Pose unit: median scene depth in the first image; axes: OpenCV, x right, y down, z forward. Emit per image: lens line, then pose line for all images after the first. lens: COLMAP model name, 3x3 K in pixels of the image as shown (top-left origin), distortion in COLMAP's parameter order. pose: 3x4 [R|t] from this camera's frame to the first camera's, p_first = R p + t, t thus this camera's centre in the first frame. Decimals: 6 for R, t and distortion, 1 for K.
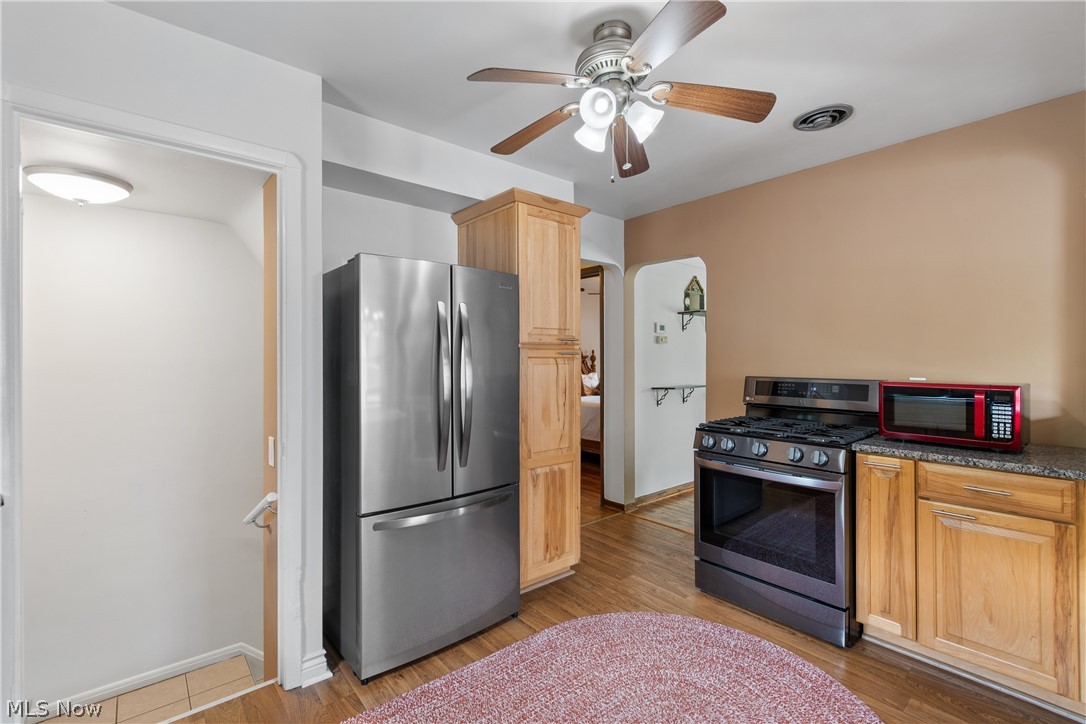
lens RADIAL K [[483.0, 0, 551.9], [0, 483.0, 357.8], [0, 0, 1]] dist [-0.000426, 0.000065]
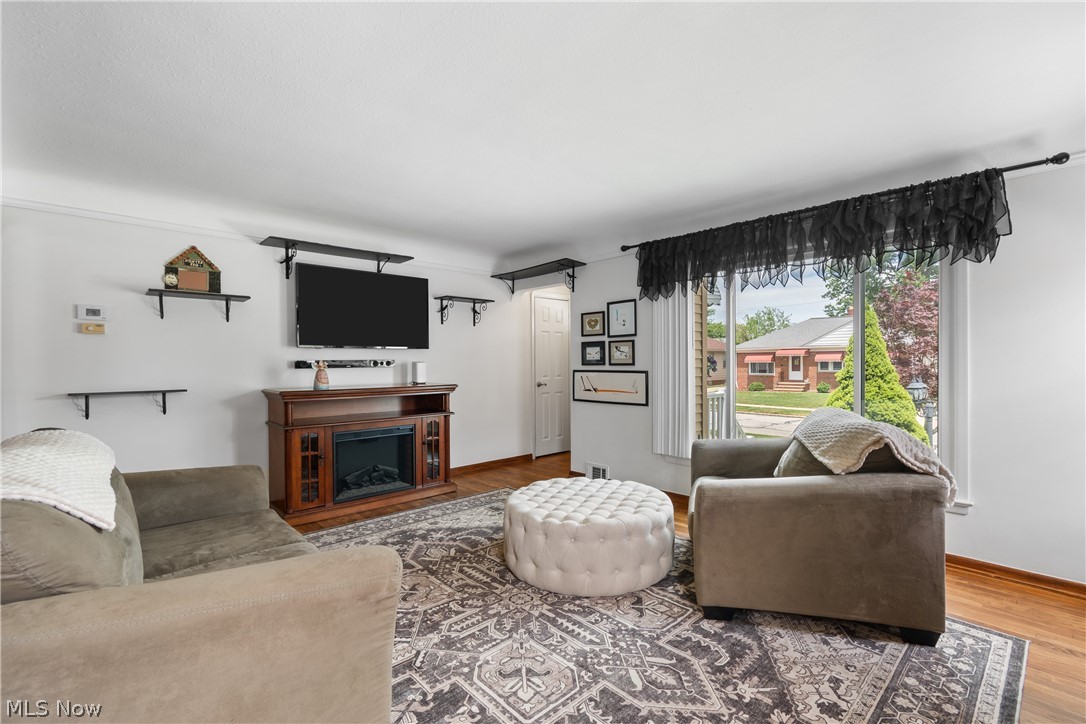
lens RADIAL K [[483.0, 0, 551.9], [0, 483.0, 357.8], [0, 0, 1]] dist [-0.000426, 0.000065]
pose [[0.998922, -0.010198, 0.045289, 0.897041], [0.010095, 0.999946, 0.002493, 0.013163], [-0.045312, -0.002033, 0.998971, 0.226669]]
